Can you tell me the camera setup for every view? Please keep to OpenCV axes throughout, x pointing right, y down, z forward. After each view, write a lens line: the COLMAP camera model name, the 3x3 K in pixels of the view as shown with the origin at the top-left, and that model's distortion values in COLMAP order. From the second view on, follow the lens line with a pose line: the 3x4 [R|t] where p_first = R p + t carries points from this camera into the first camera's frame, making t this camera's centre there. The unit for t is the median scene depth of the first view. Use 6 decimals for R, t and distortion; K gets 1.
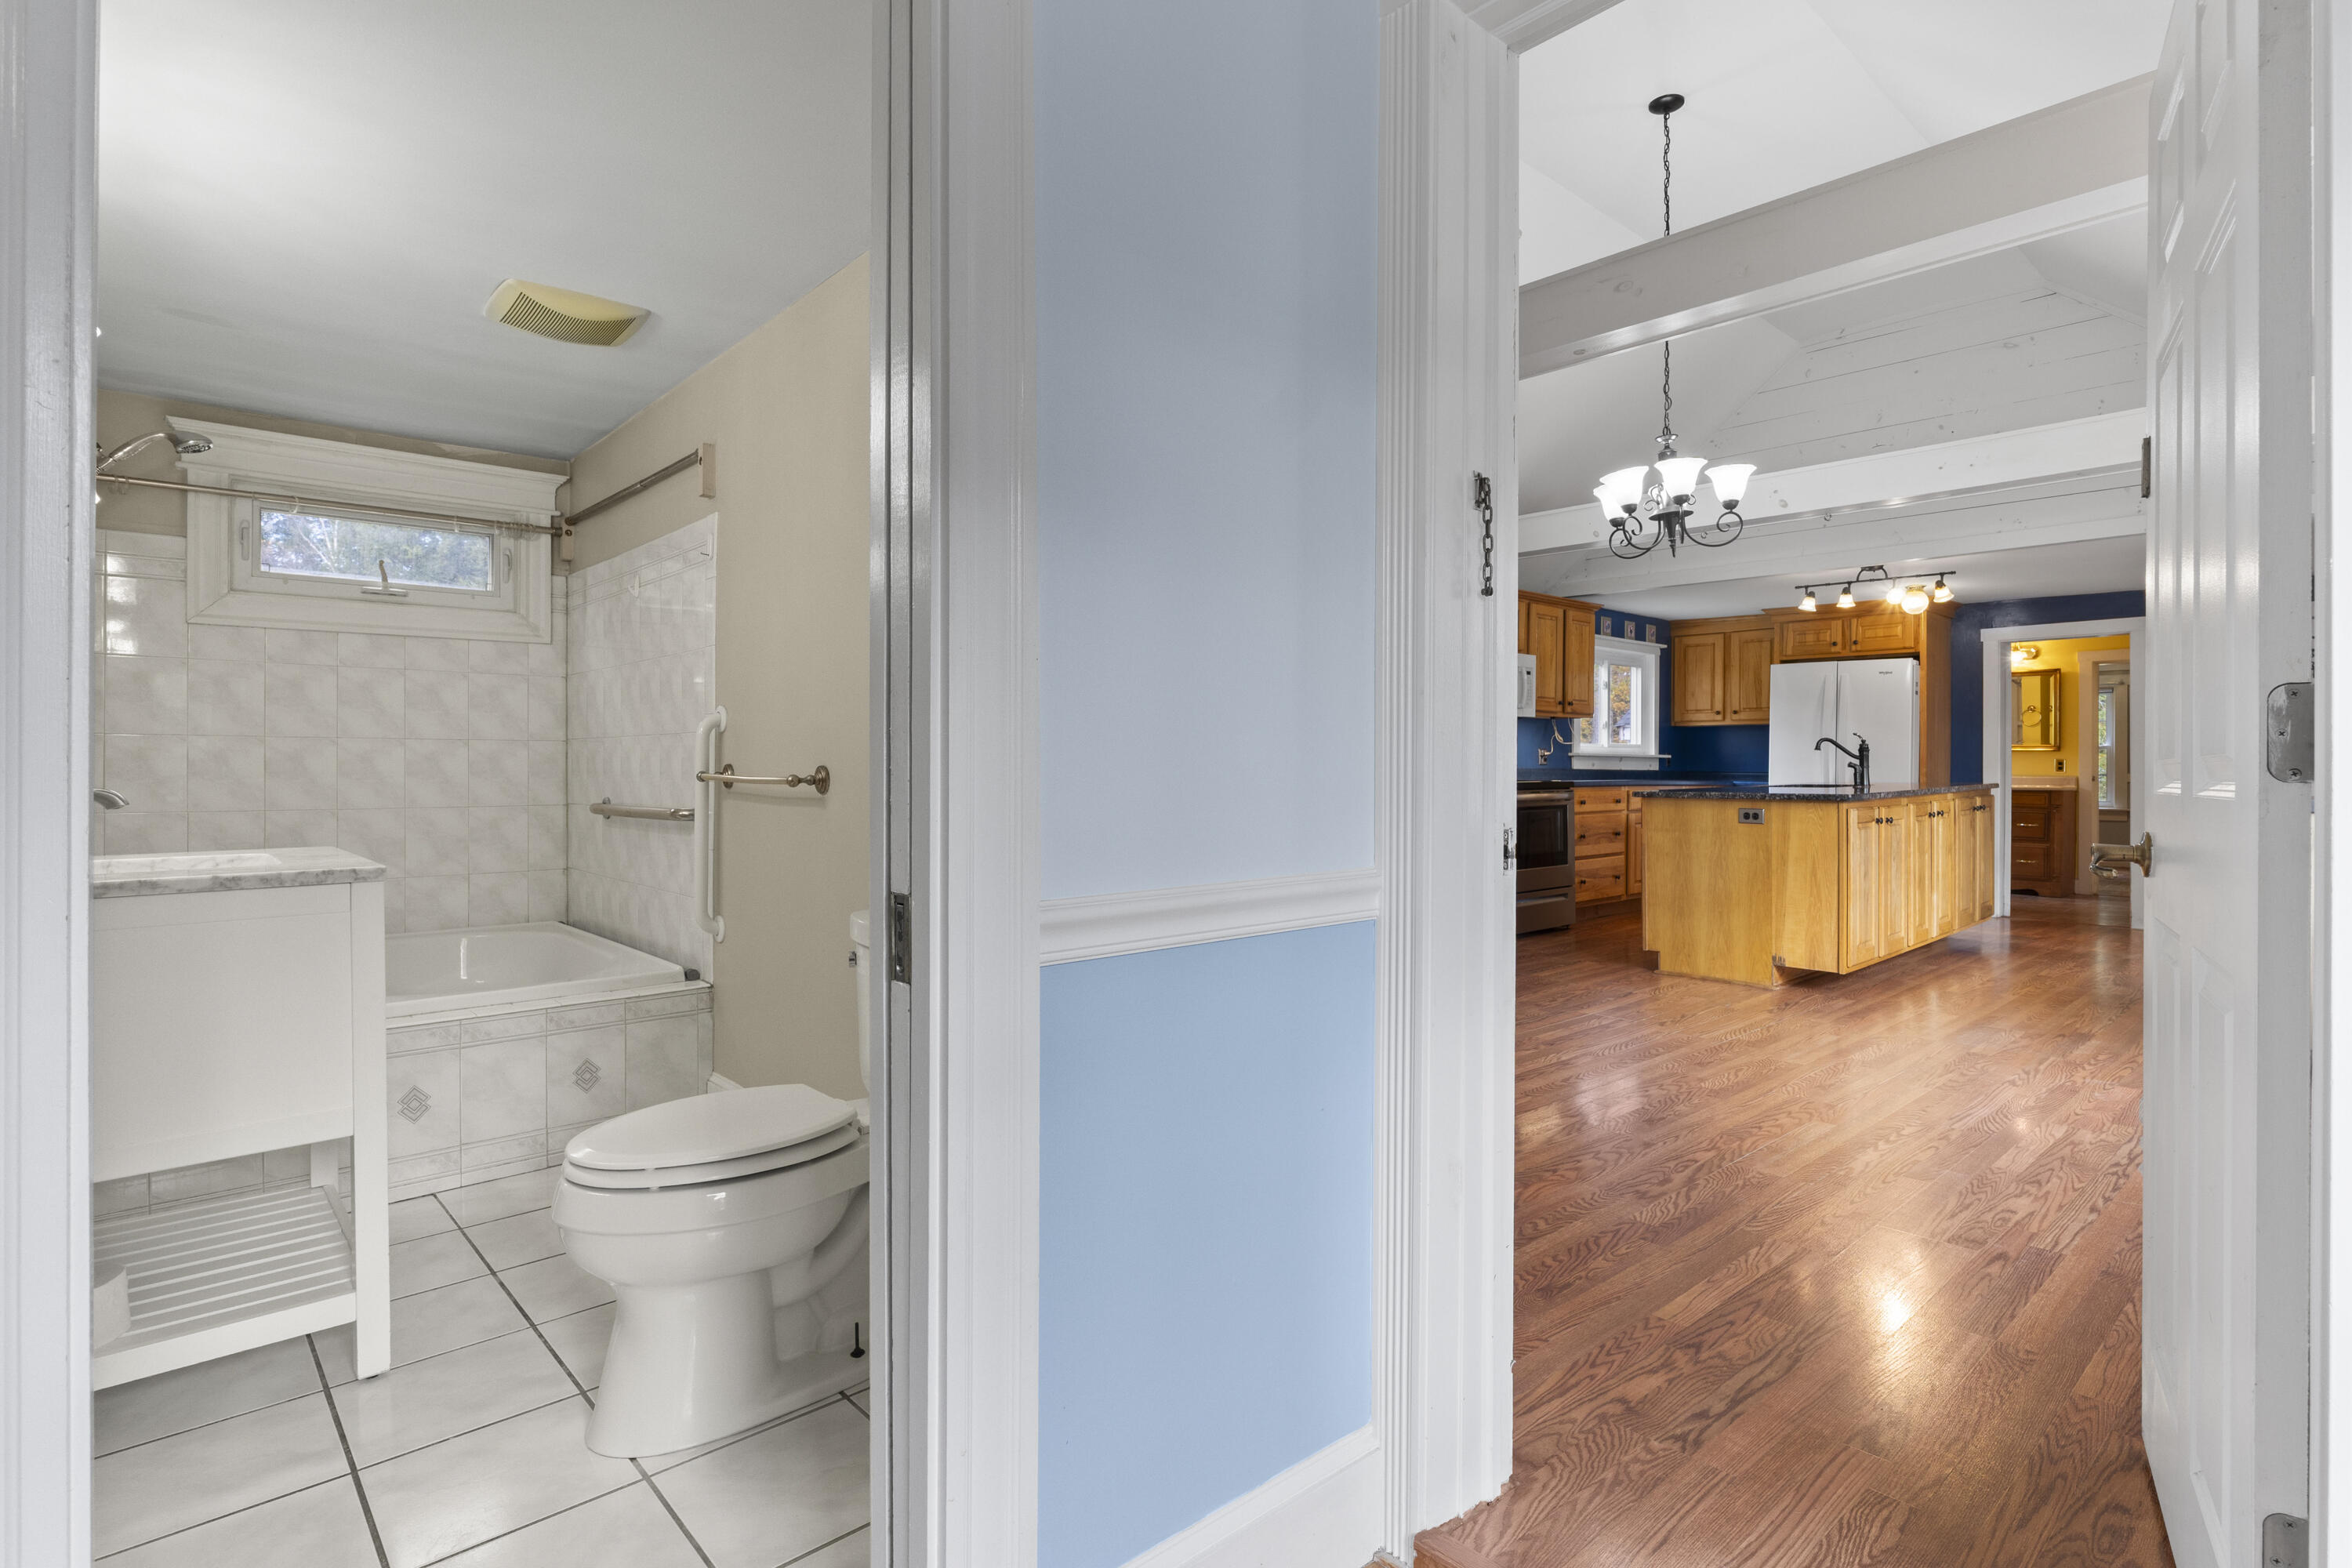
lens RADIAL K [[1170.0, 0, 1176.0], [0, 1170.0, 758.8], [0, 0, 1]] dist [0.005944, 0.000162]
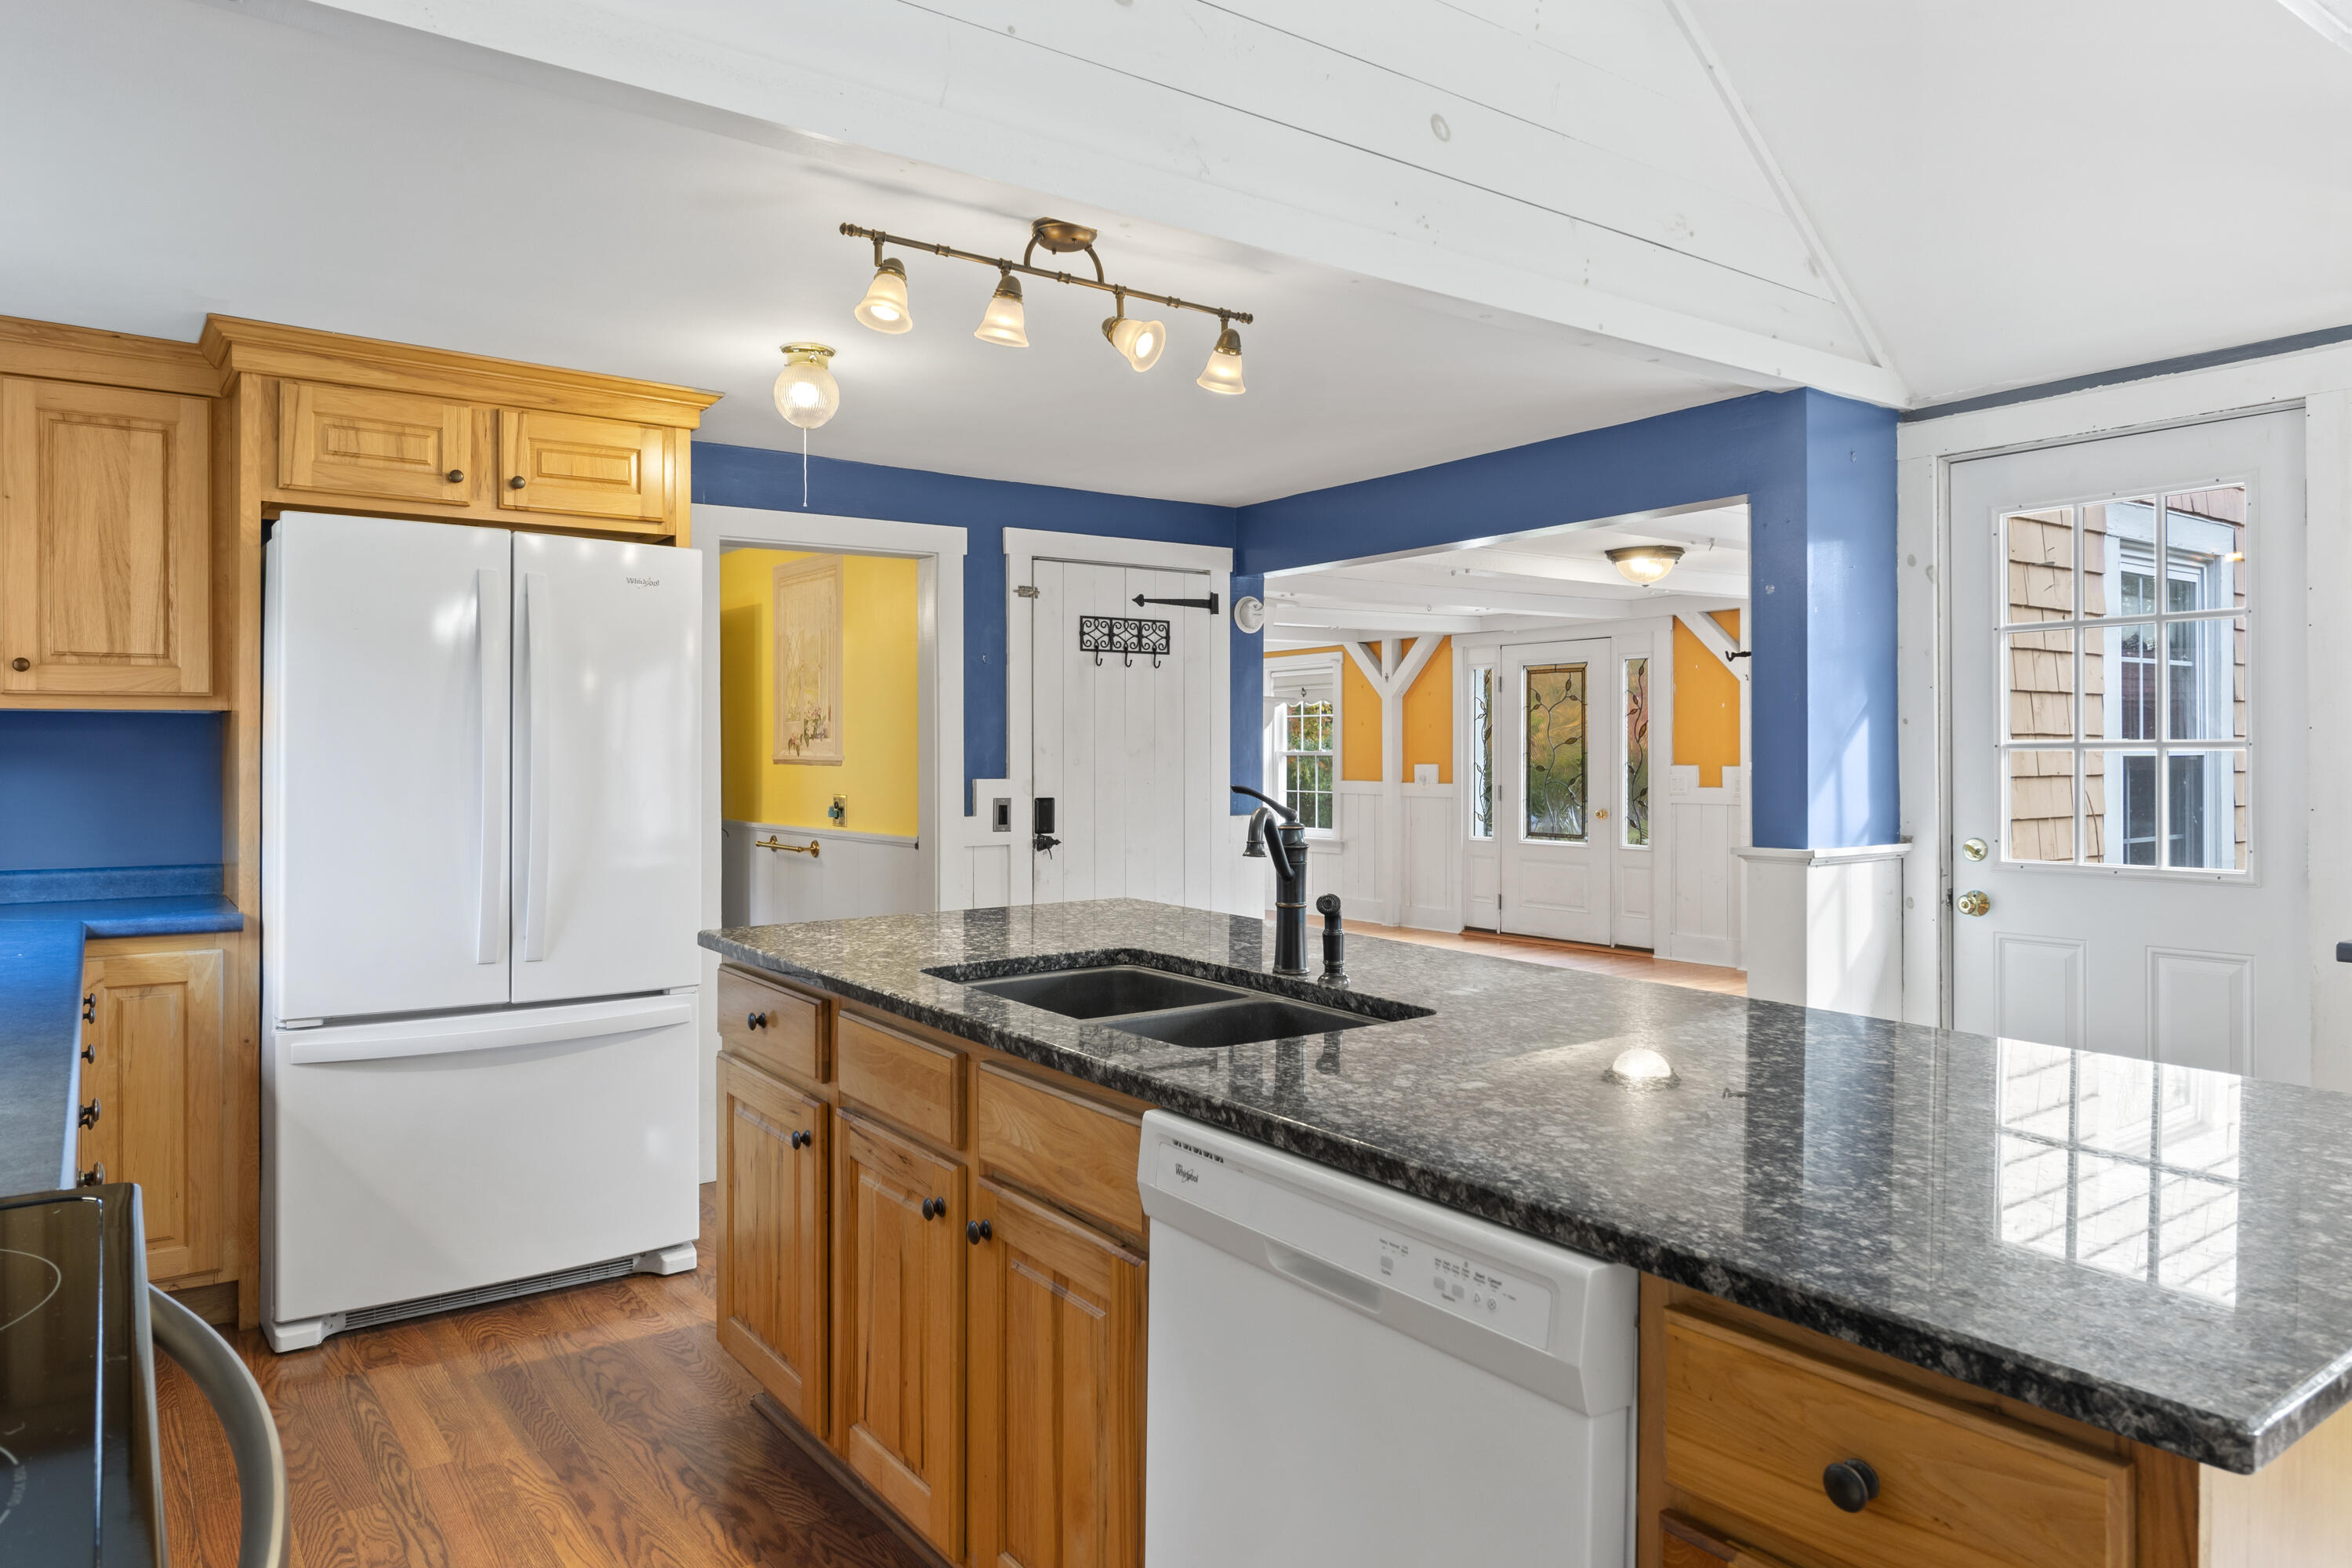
lens RADIAL K [[1506.3, 0, 1150.4], [0, 1506.3, 748.5], [0, 0, 1]] dist [0.000727, -0.001147]
pose [[0.105341, -0.001899, 0.994434, 0.167656], [-0.007021, 0.999972, 0.002654, -0.024982], [-0.994411, -0.007262, 0.105325, 0.771730]]
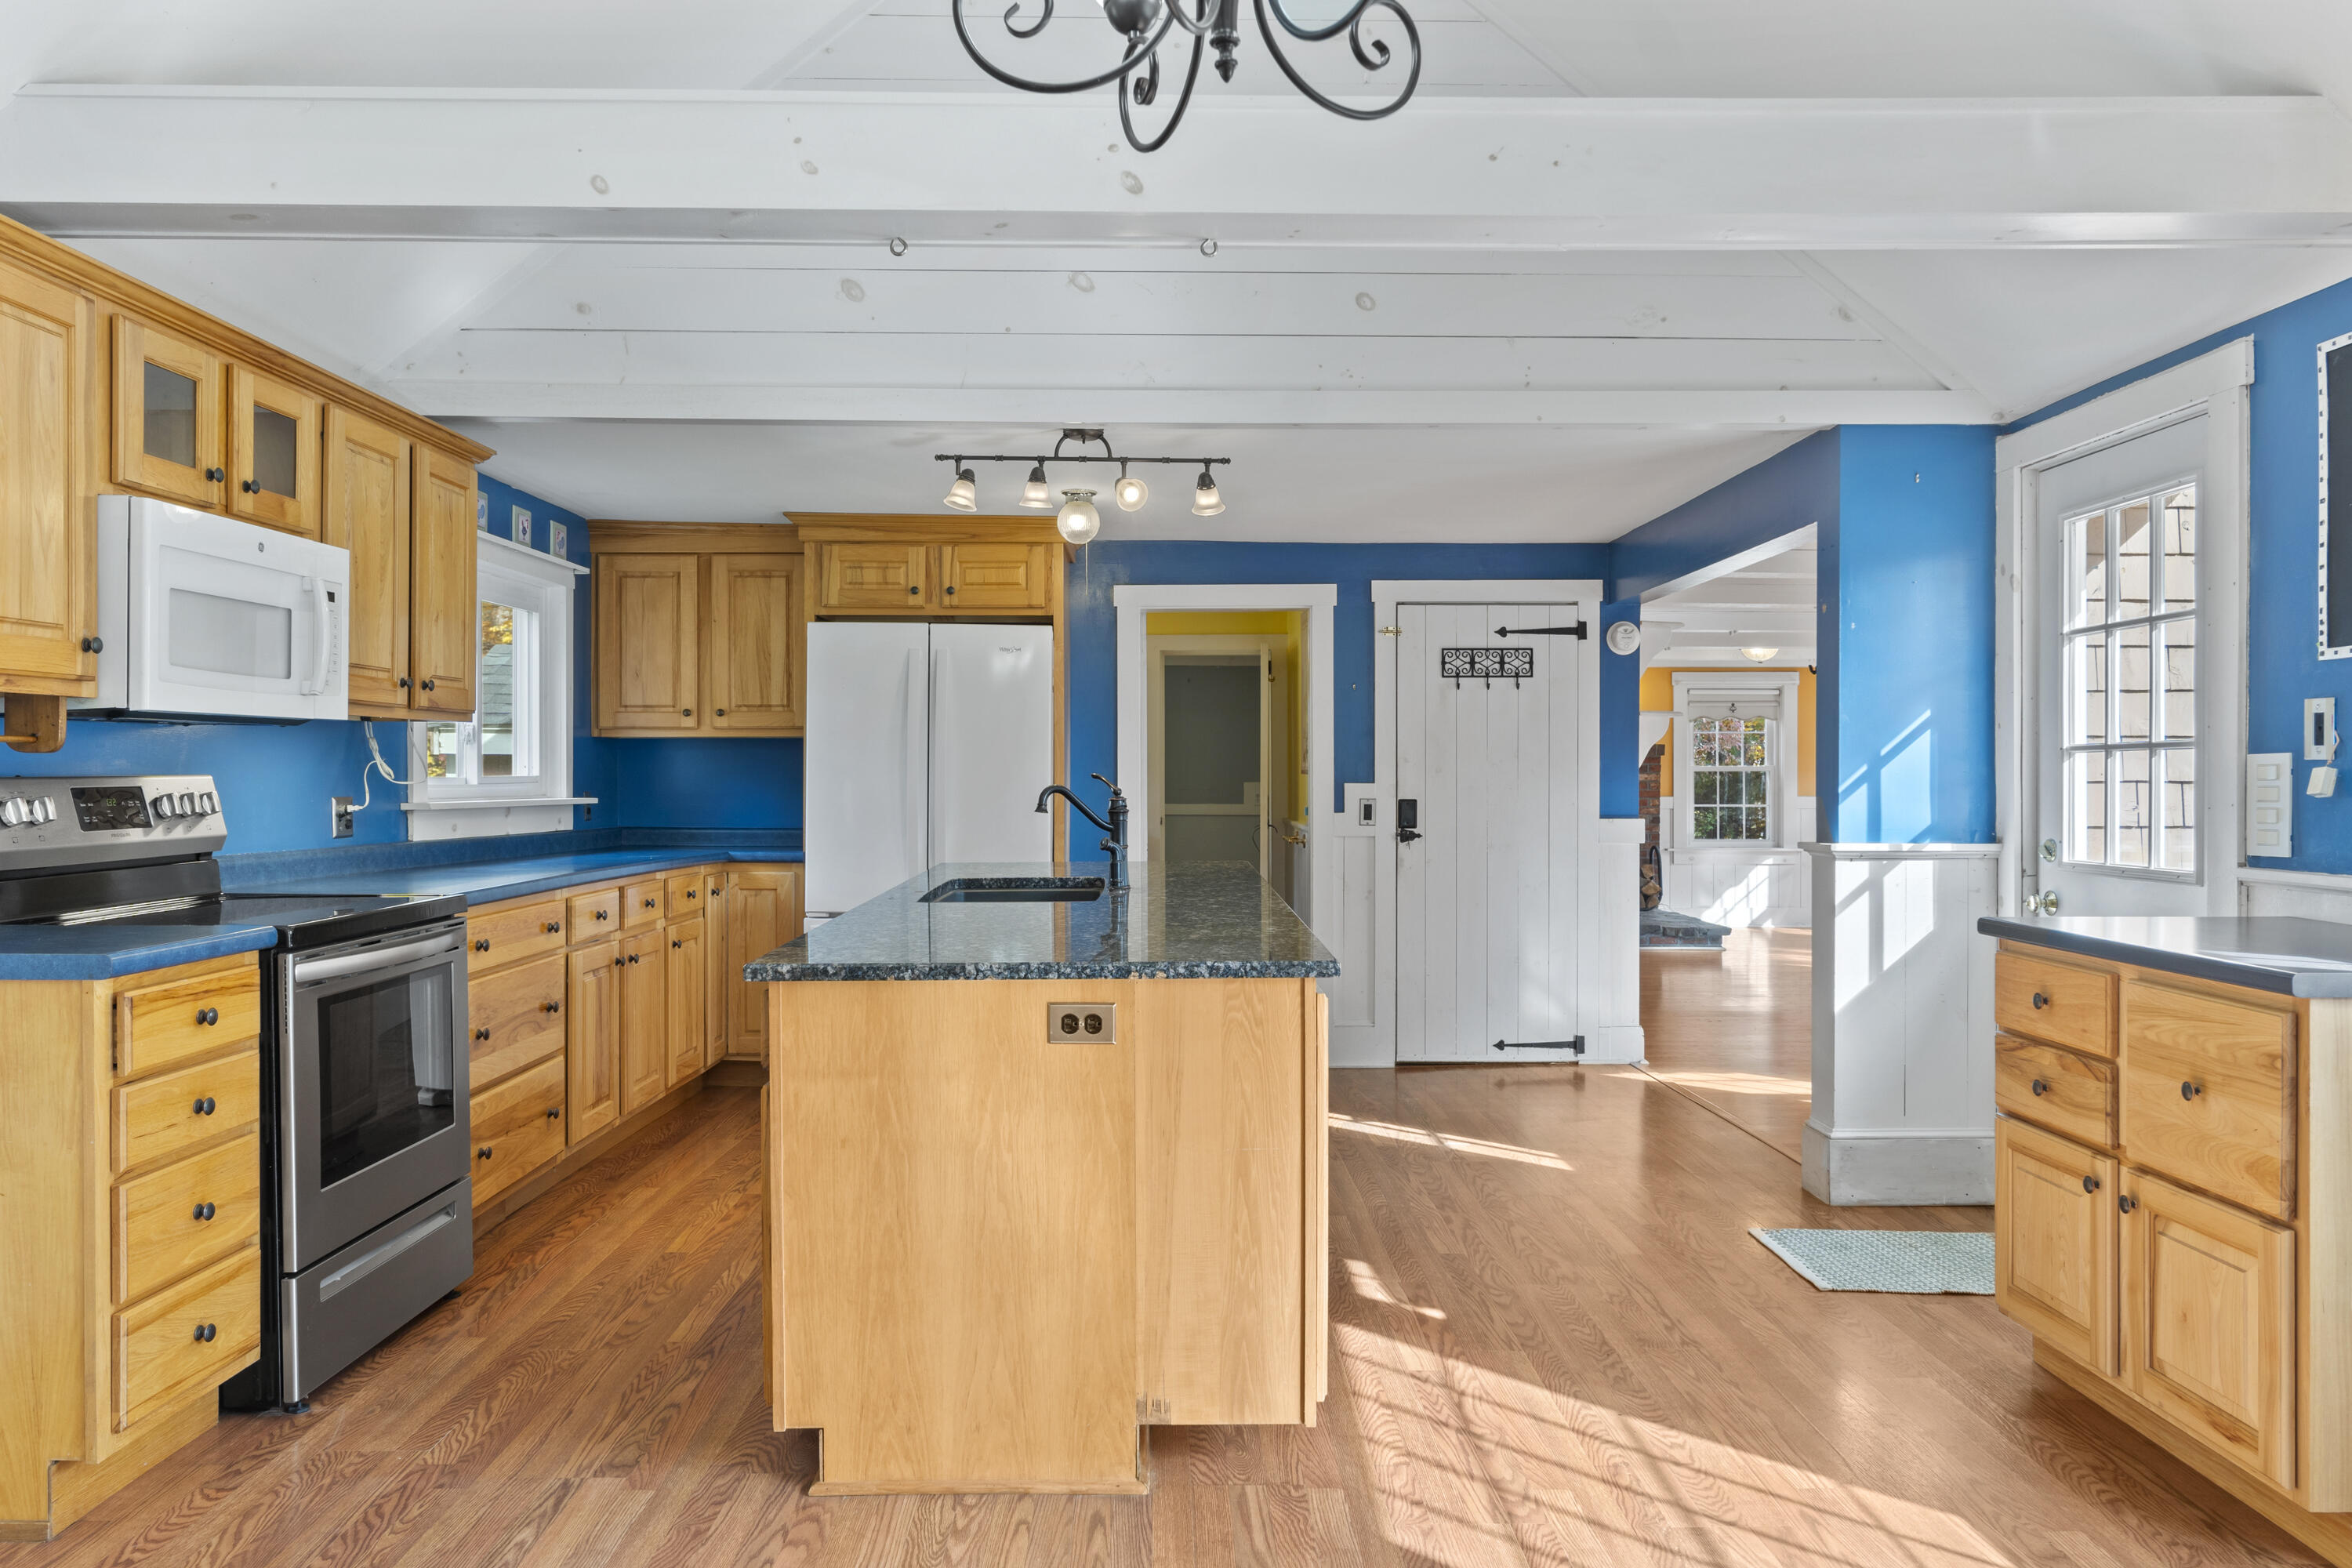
lens RADIAL K [[1646.4, 0, 1182.0], [0, 1646.4, 779.1], [0, 0, 1]] dist [0.007092, -0.002444]
pose [[0.660637, -0.005776, 0.750683, 0.084121], [-0.003628, 0.999934, 0.010887, -0.021444], [-0.750697, -0.009915, 0.660573, 0.422151]]
